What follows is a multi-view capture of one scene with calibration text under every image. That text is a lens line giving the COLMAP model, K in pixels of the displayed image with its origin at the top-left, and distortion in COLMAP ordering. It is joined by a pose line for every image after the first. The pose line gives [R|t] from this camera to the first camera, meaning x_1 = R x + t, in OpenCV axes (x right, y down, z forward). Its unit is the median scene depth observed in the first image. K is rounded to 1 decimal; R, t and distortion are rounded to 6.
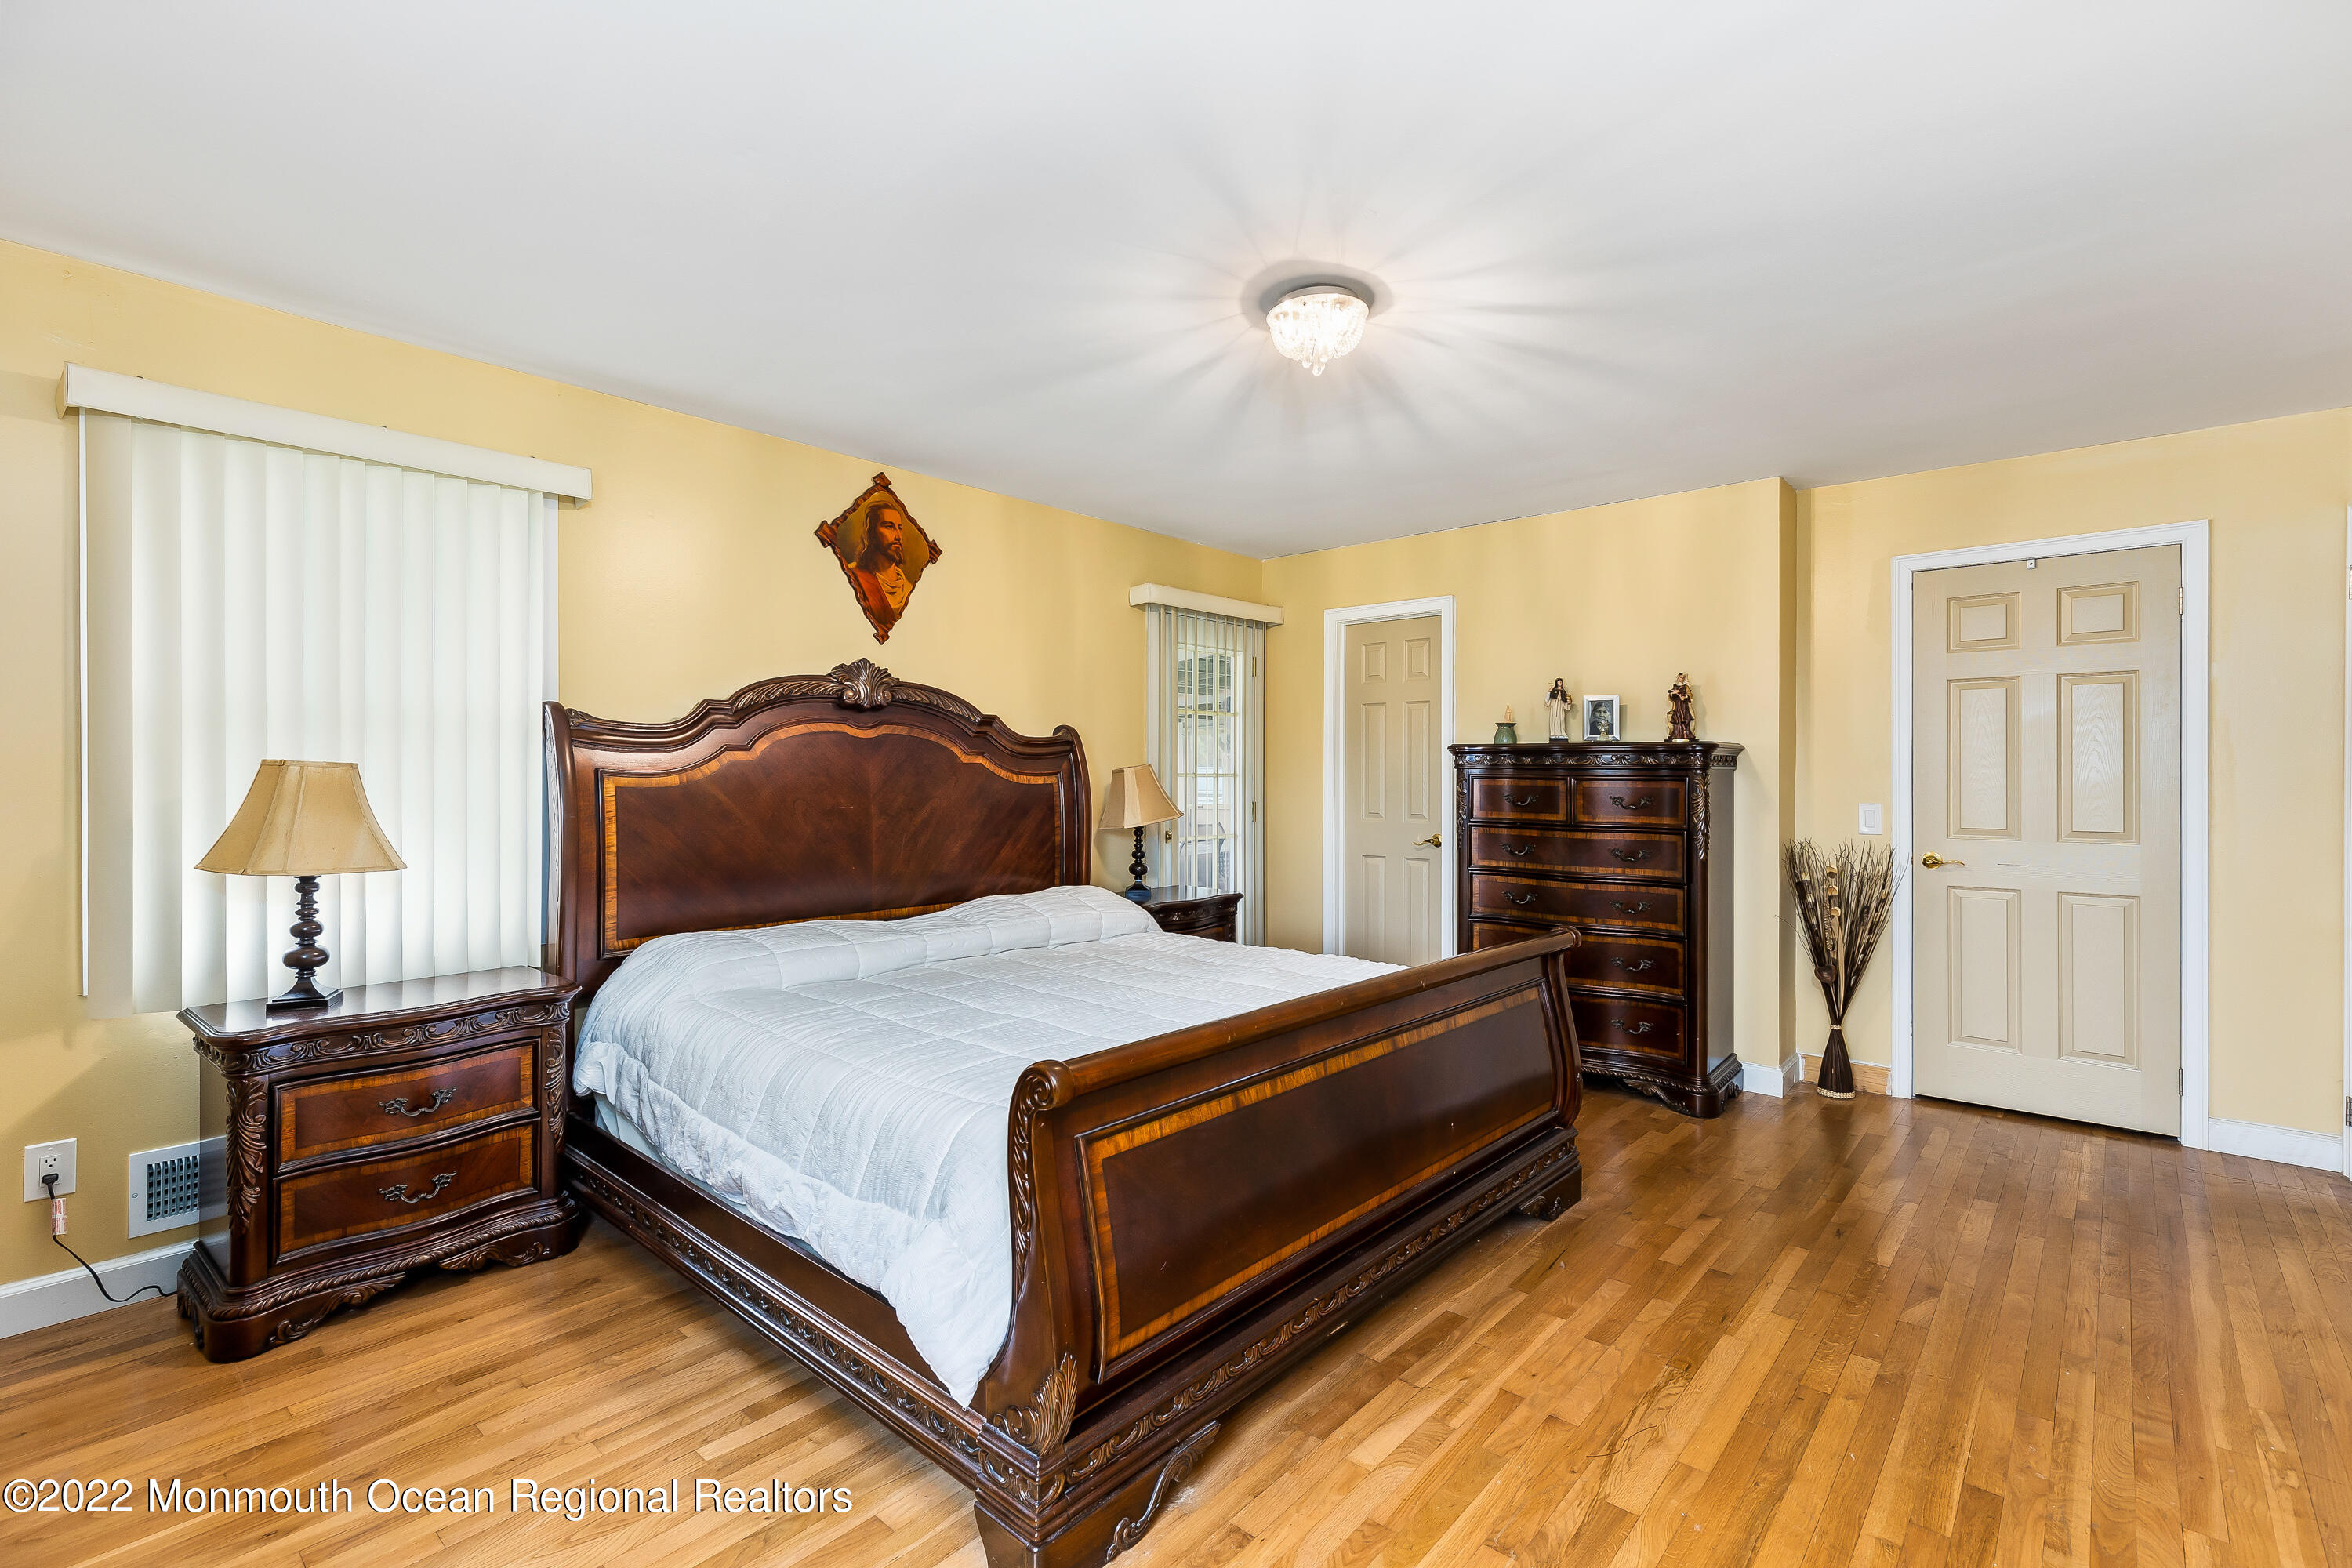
lens RADIAL K [[1060.2, 0, 1201.1], [0, 1060.2, 779.0], [0, 0, 1]] dist [0.003179, 0.000195]
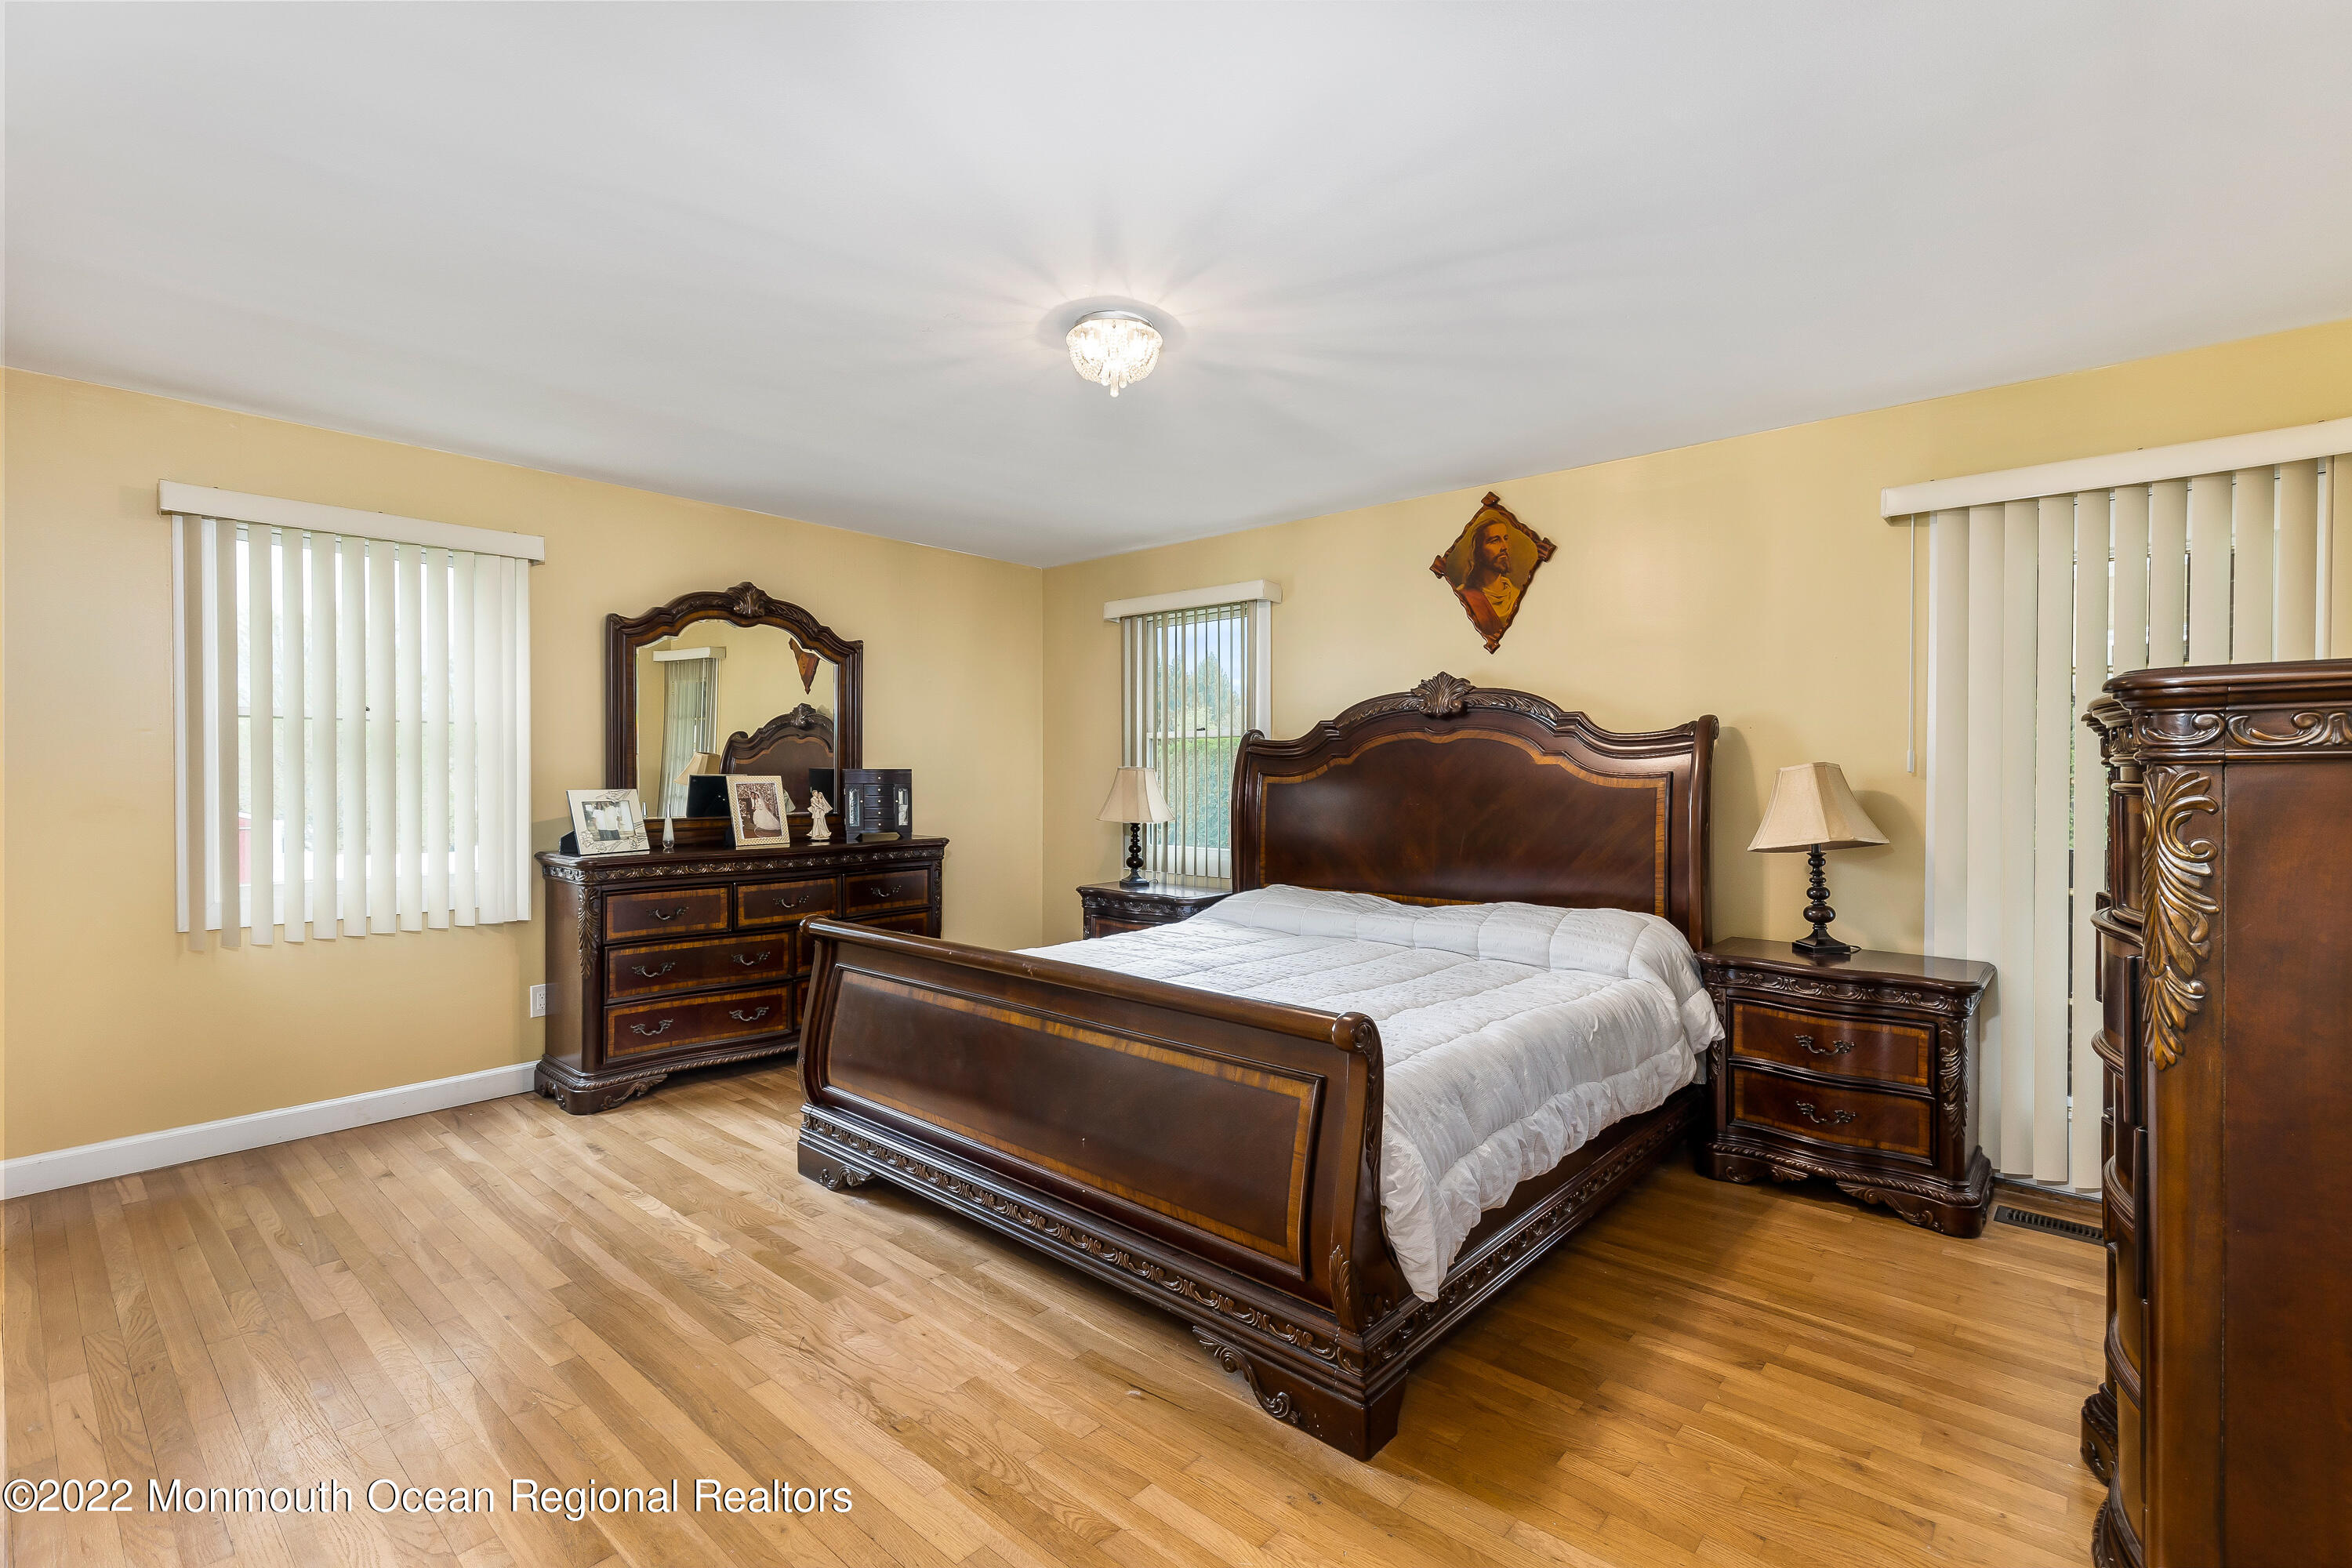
lens RADIAL K [[1060.2, 0, 1201.1], [0, 1060.2, 779.0], [0, 0, 1]] dist [0.003179, 0.000195]
pose [[-0.000450, 0.021917, -0.999760, 0.781447], [0.006245, 0.999740, 0.021913, -0.025423], [0.999980, -0.006234, -0.000587, 0.714330]]
